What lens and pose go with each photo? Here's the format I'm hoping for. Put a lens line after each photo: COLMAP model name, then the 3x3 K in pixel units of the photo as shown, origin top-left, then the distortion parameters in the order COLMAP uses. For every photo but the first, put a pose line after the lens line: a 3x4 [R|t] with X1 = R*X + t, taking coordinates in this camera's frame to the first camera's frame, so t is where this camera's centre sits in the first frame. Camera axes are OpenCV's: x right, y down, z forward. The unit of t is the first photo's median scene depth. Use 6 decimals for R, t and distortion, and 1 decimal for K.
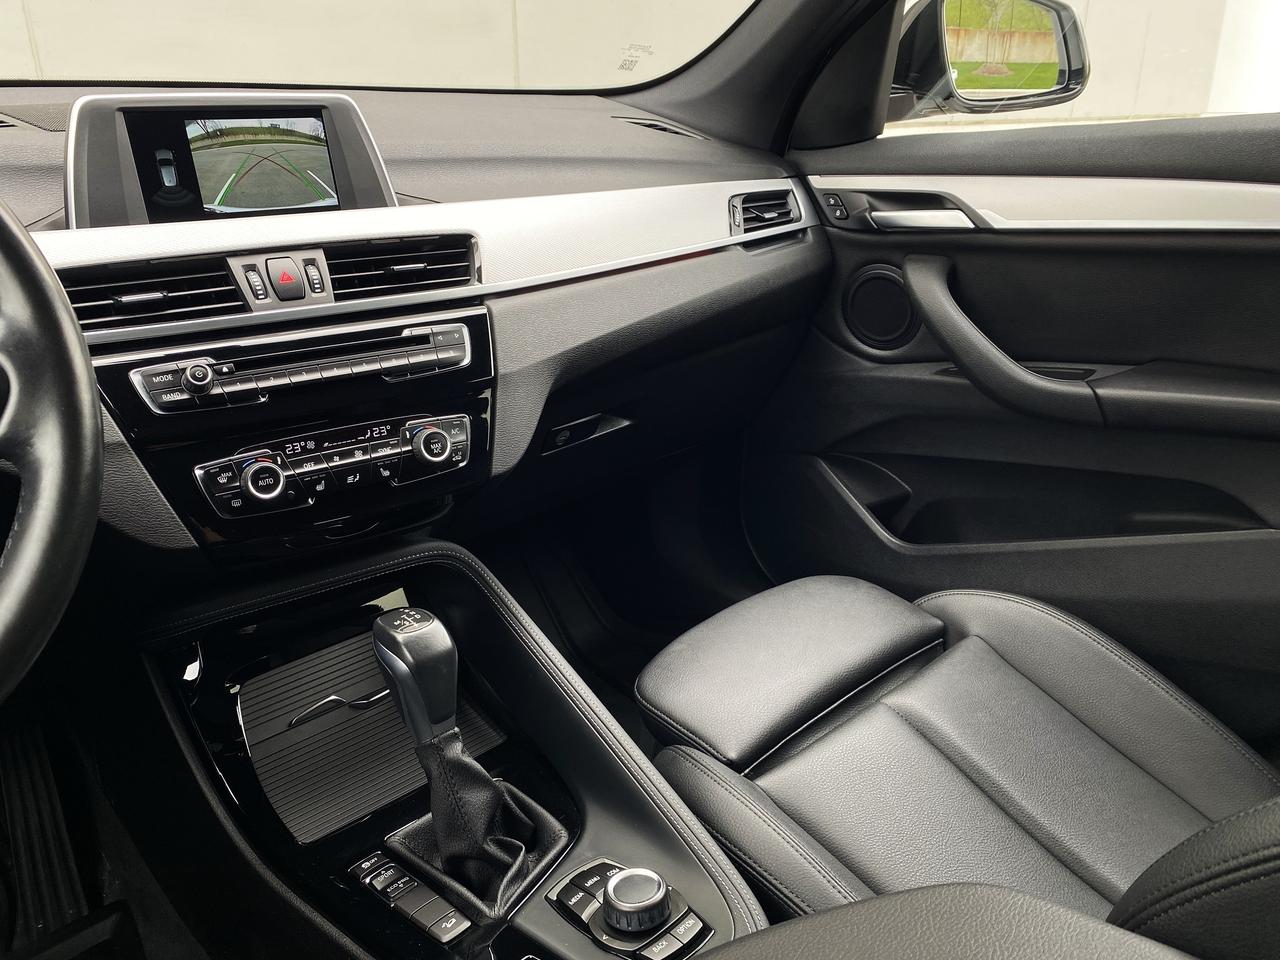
lens RADIAL K [[986.8, 0, 637.6], [0, 986.8, 479.4], [0, 0, 1]] dist [0.026118, -0.022588]
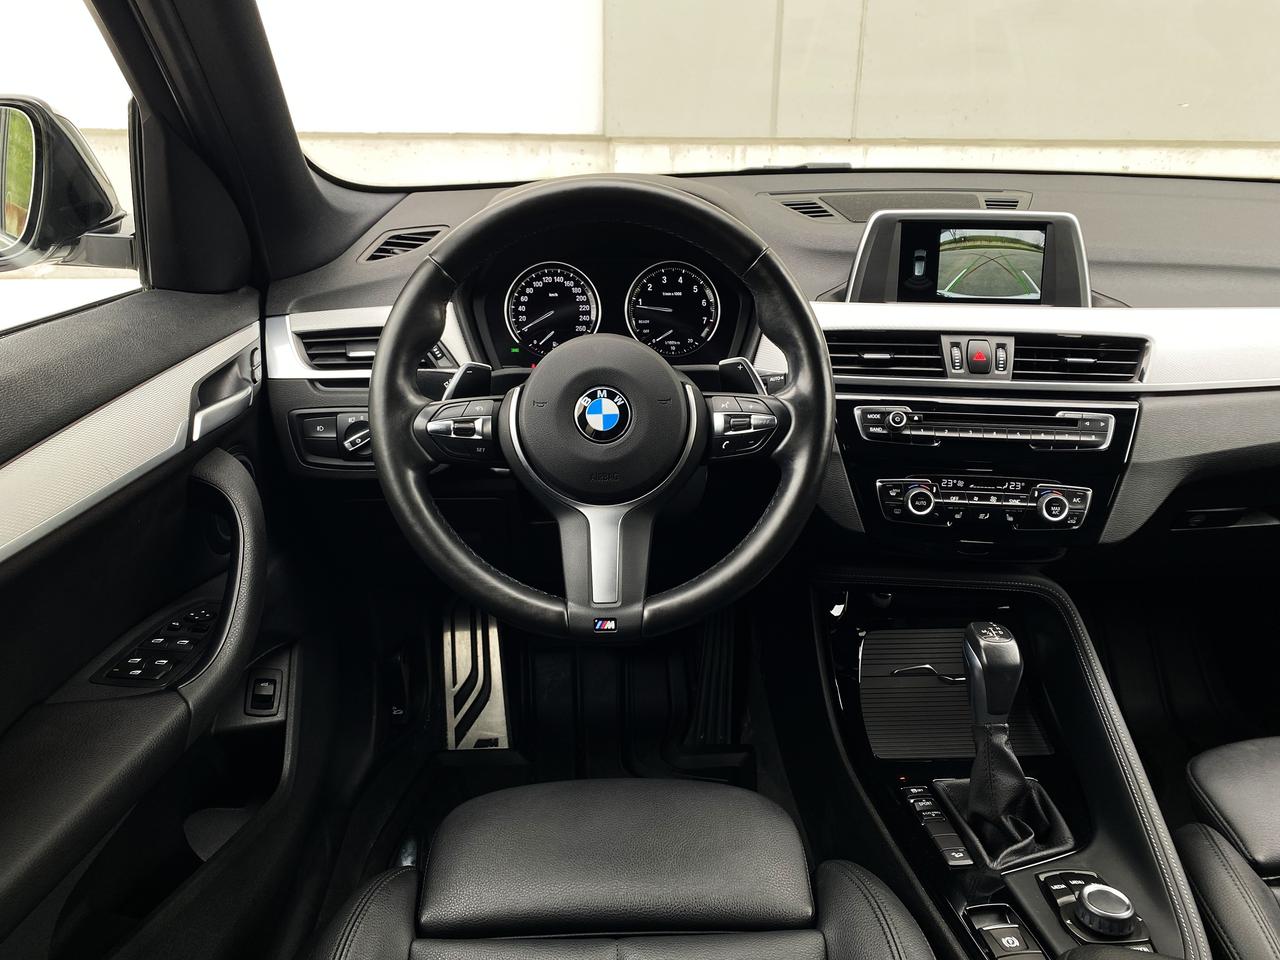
lens RADIAL K [[986.8, 0, 639.0], [0, 986.8, 466.3], [0, 0, 1]] dist [0.026118, -0.022588]
pose [[0.759659, 0.255204, -0.598155, 0.135420], [-0.246201, 0.964181, 0.098693, -0.080449], [0.601917, 0.072293, 0.795280, -0.333221]]
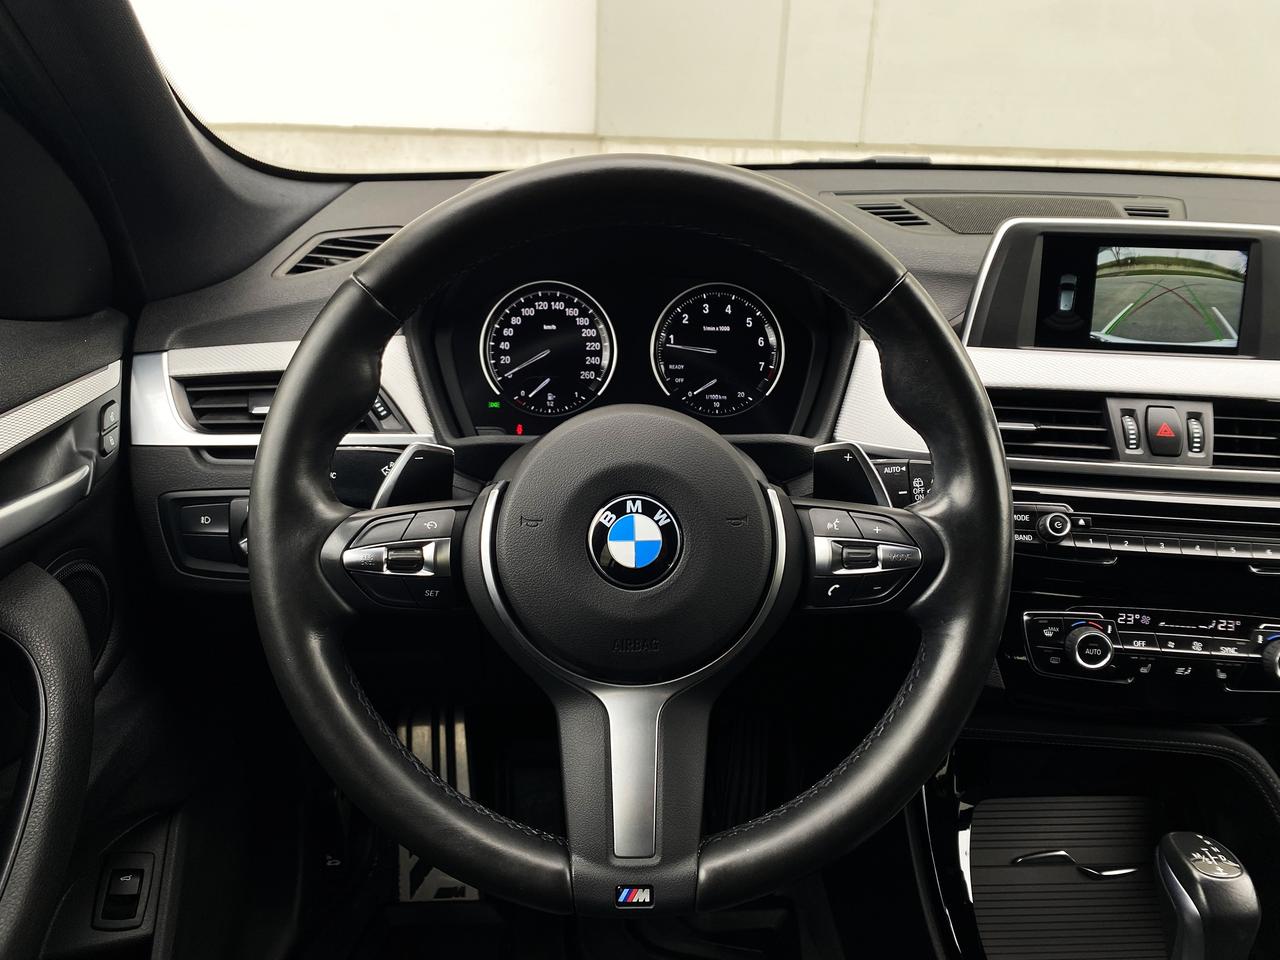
lens RADIAL K [[986.8, 0, 639.5], [0, 986.8, 468.3], [0, 0, 1]] dist [0.026118, -0.022588]
pose [[0.767062, 0.264655, -0.584443, -0.183153], [-0.263163, 0.960583, 0.089590, -0.125392], [0.585116, 0.085083, 0.806474, -0.033221]]
